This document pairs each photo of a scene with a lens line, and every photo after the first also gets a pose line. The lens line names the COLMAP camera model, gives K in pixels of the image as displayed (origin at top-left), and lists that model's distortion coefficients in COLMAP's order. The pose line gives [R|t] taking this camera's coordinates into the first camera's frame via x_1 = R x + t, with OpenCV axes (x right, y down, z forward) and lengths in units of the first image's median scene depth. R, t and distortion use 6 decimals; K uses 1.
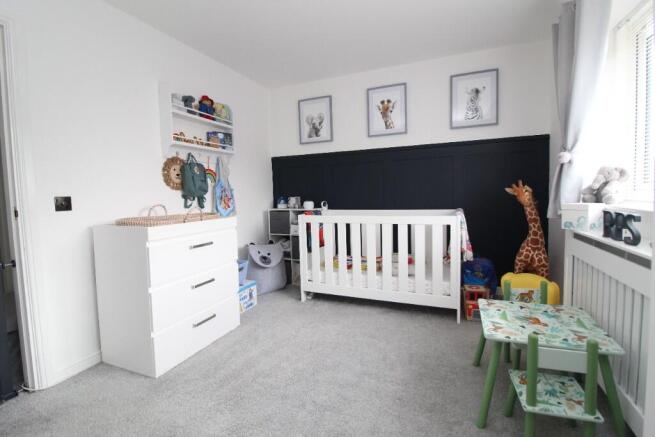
lens RADIAL K [[302.5, 0, 326.7], [0, 302.5, 211.3], [0, 0, 1]] dist [-0.000110, -0.012041]
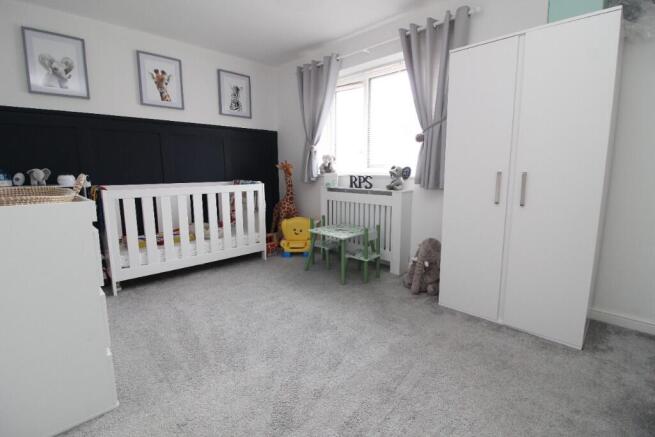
lens RADIAL K [[302.5, 0, 326.7], [0, 302.5, 211.3], [0, 0, 1]] dist [-0.000110, -0.012041]
pose [[0.390431, -0.103256, 0.914823, -0.544099], [0.049578, 0.994607, 0.091103, 0.022266], [-0.919296, 0.009786, 0.393445, 0.134223]]
